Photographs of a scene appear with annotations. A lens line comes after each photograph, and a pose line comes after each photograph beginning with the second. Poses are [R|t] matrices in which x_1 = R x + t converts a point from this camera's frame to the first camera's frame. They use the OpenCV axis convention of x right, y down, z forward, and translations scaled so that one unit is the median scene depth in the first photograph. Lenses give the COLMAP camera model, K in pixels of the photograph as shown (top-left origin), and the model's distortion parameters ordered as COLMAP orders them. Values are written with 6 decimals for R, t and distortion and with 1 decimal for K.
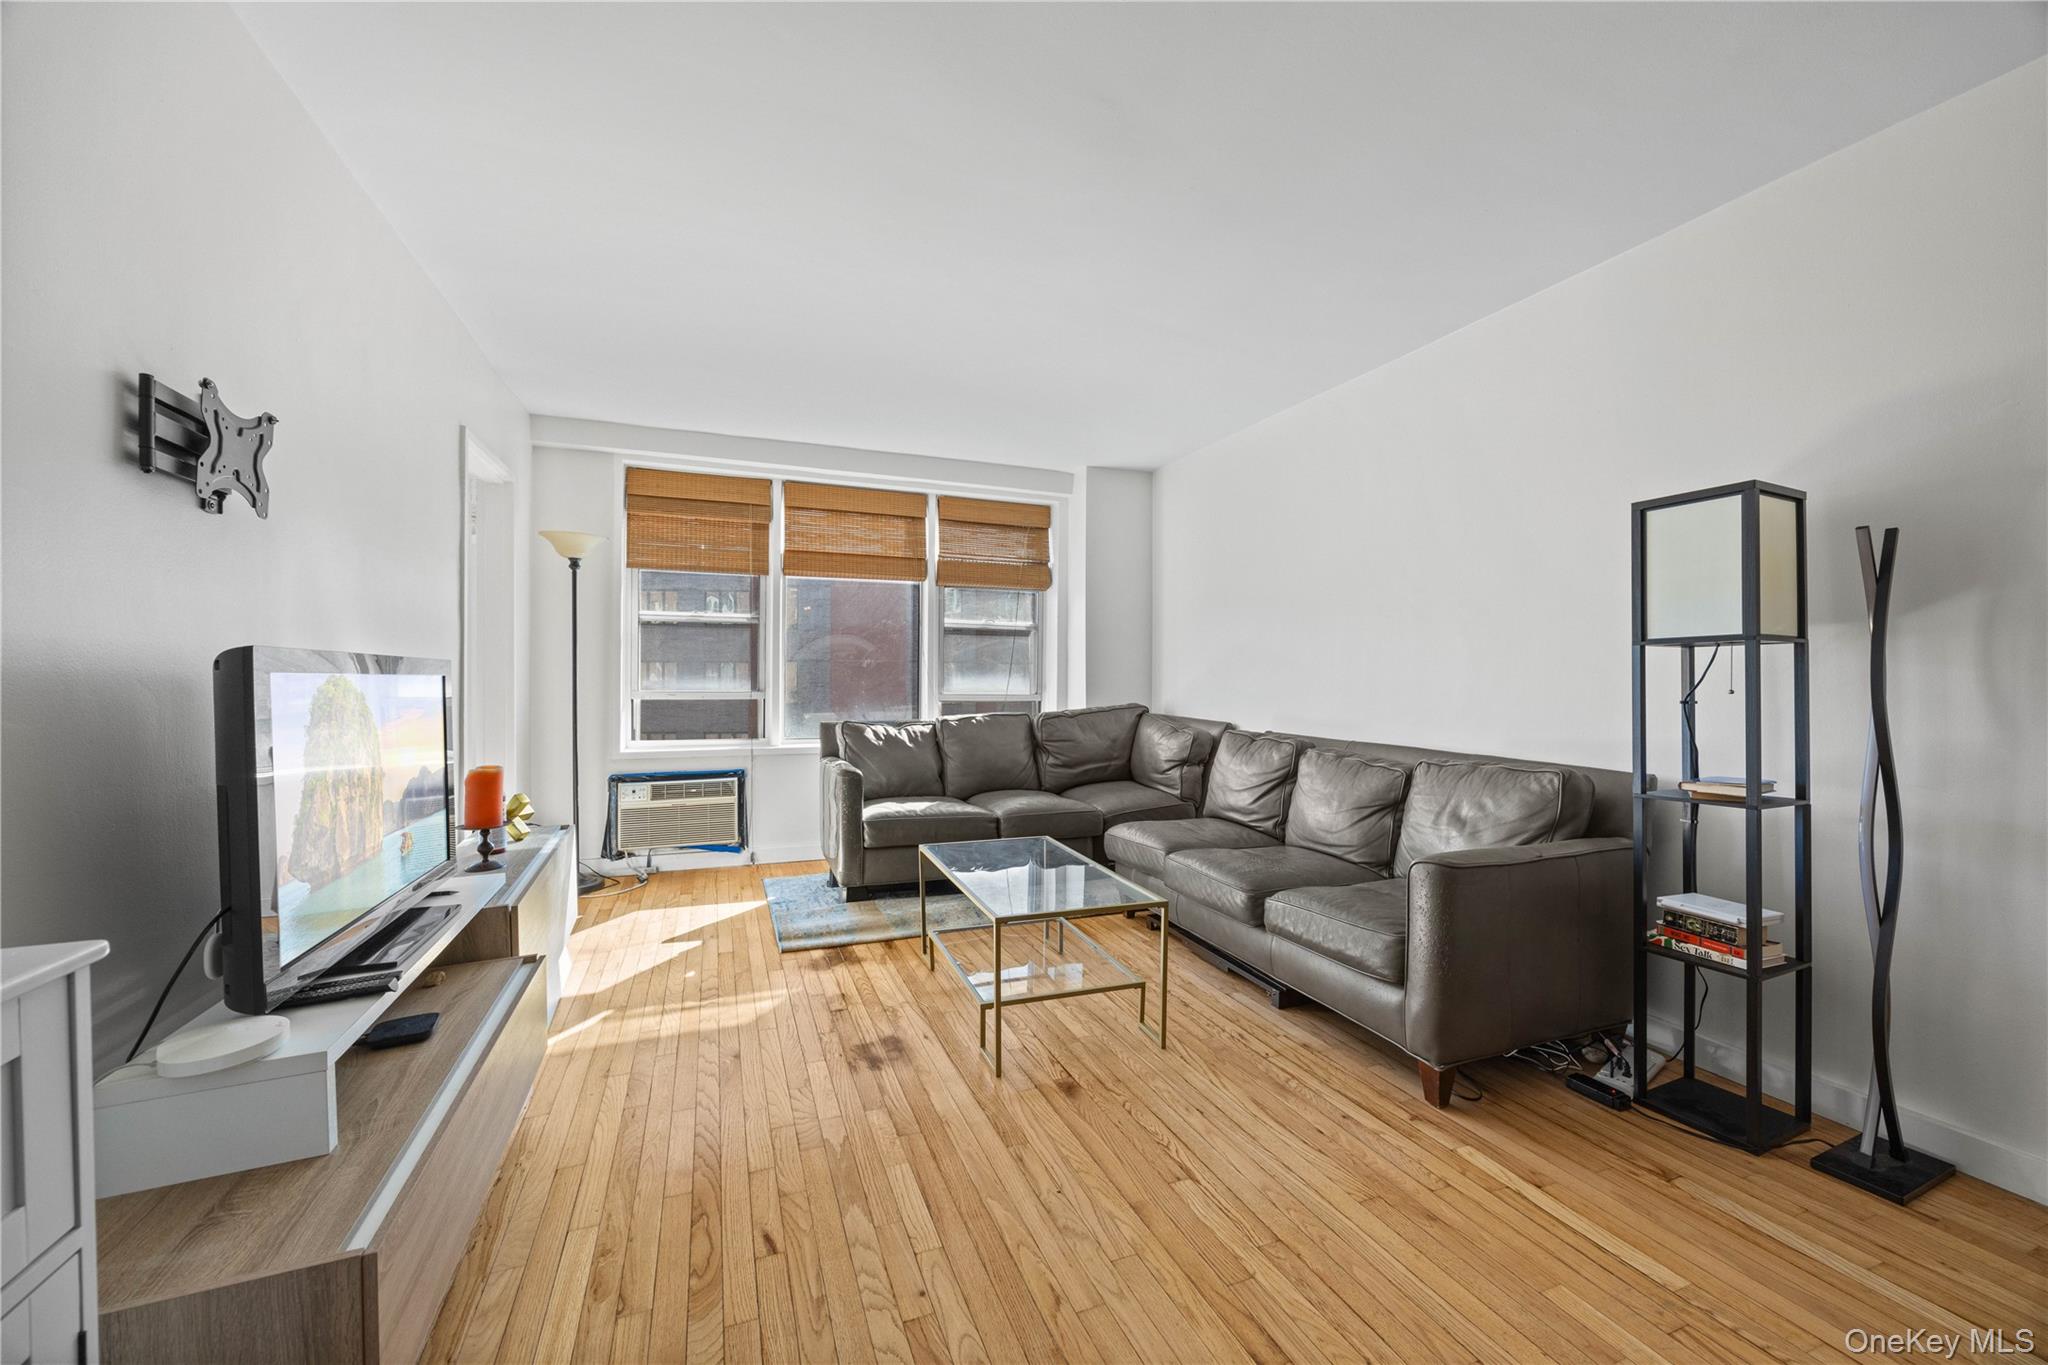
lens RADIAL K [[779.1, 0, 1020.1], [0, 779.1, 690.9], [0, 0, 1]] dist [-0.001023, 0.000404]
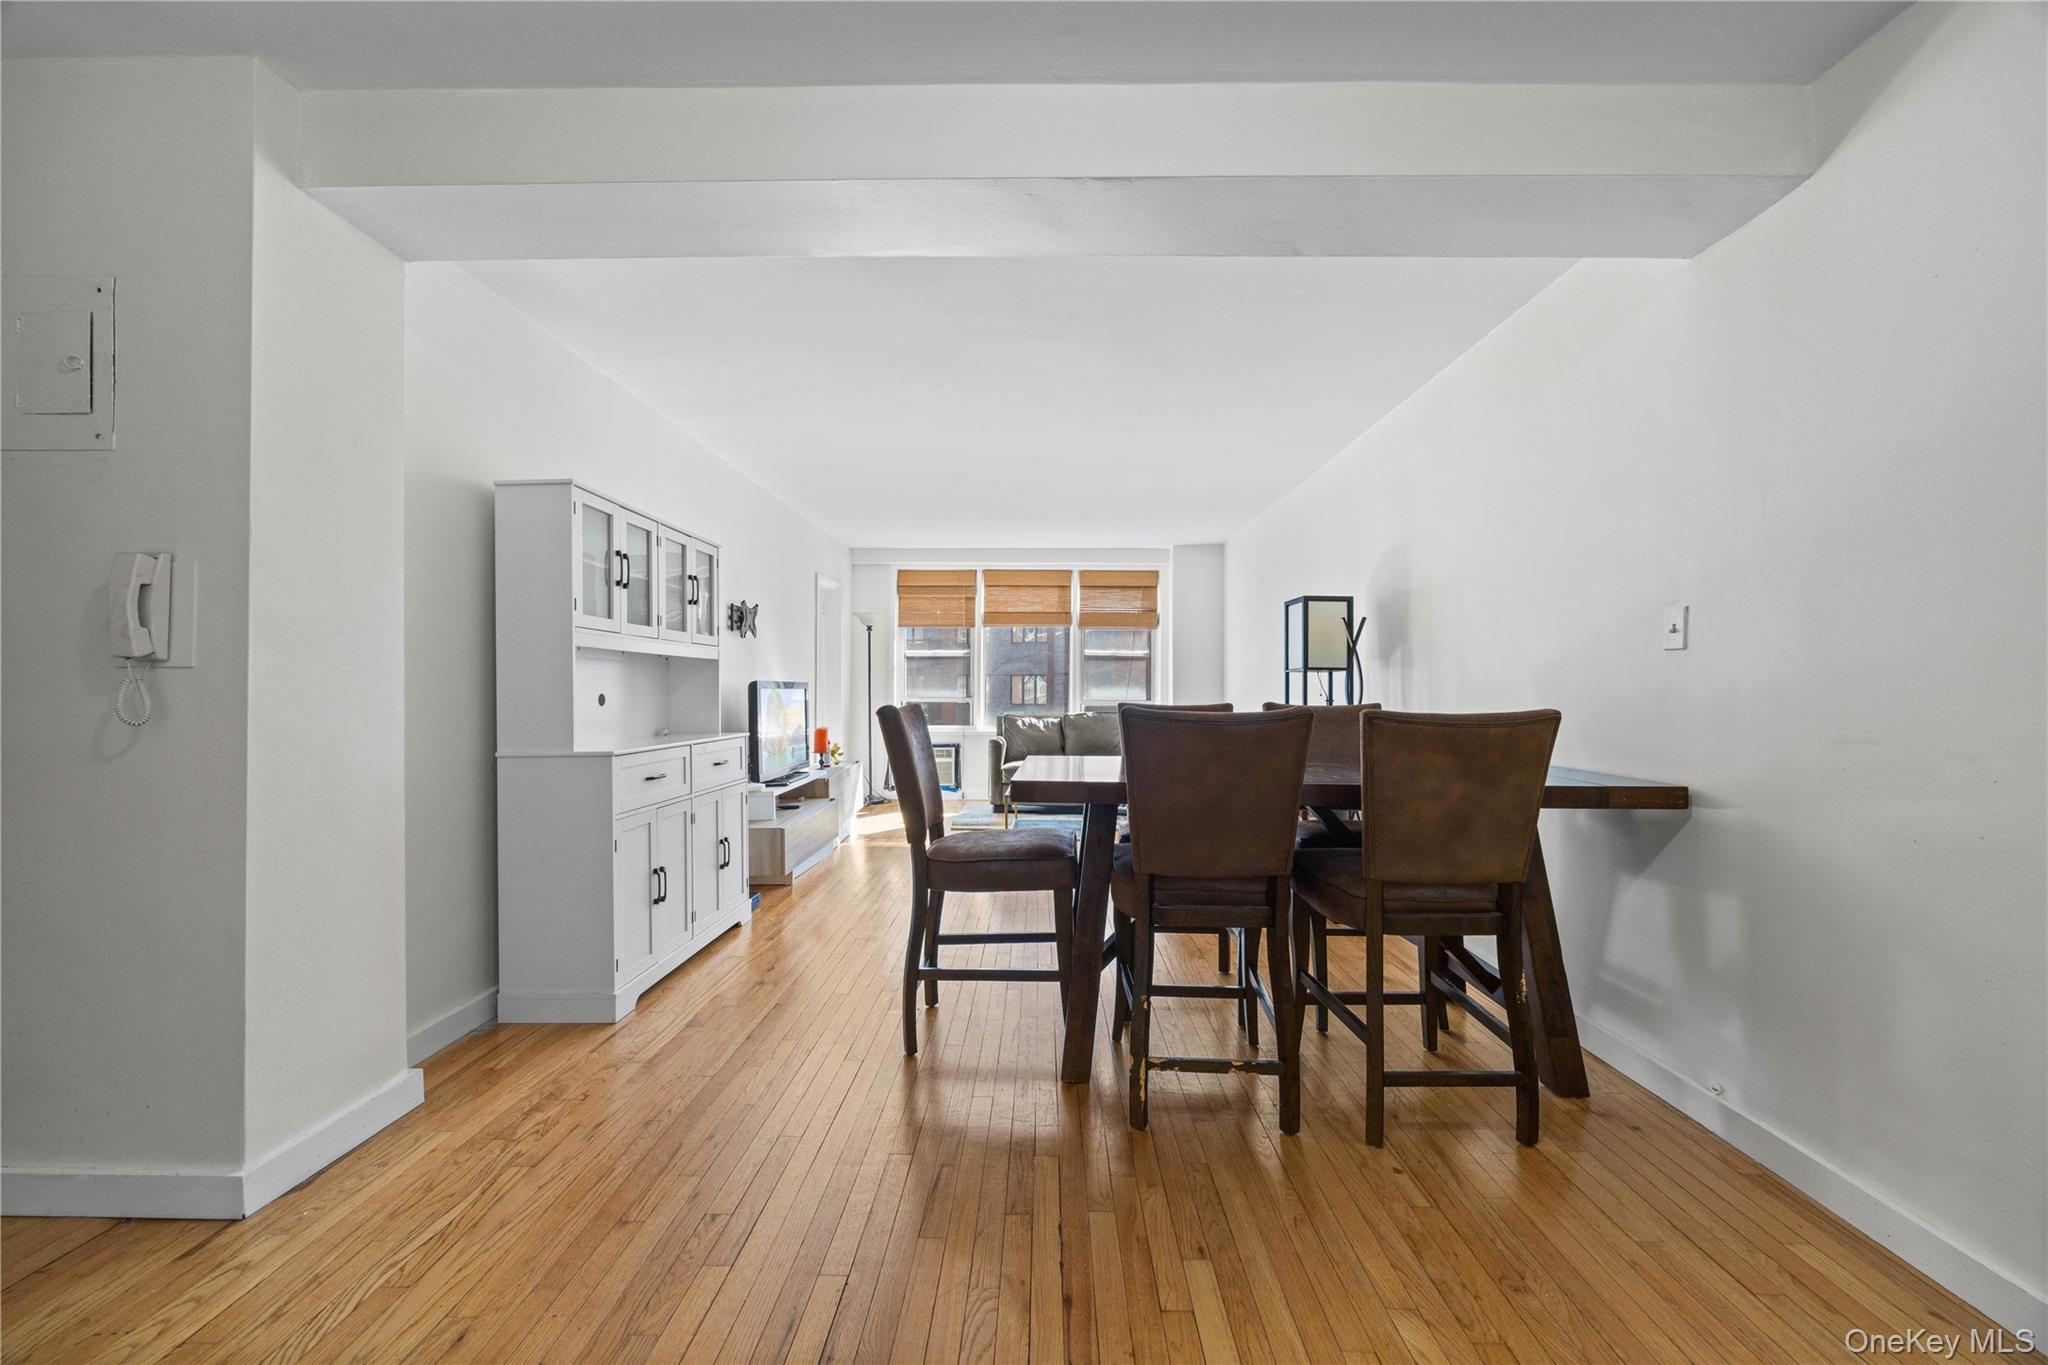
lens RADIAL K [[779.1, 0, 1017.3], [0, 779.1, 702.9], [0, 0, 1]] dist [-0.001023, 0.000404]
pose [[0.921239, 0.005042, -0.388964, 0.490387], [-0.004726, 0.999987, 0.001768, 0.010950], [0.388968, 0.000209, 0.921251, -0.597994]]
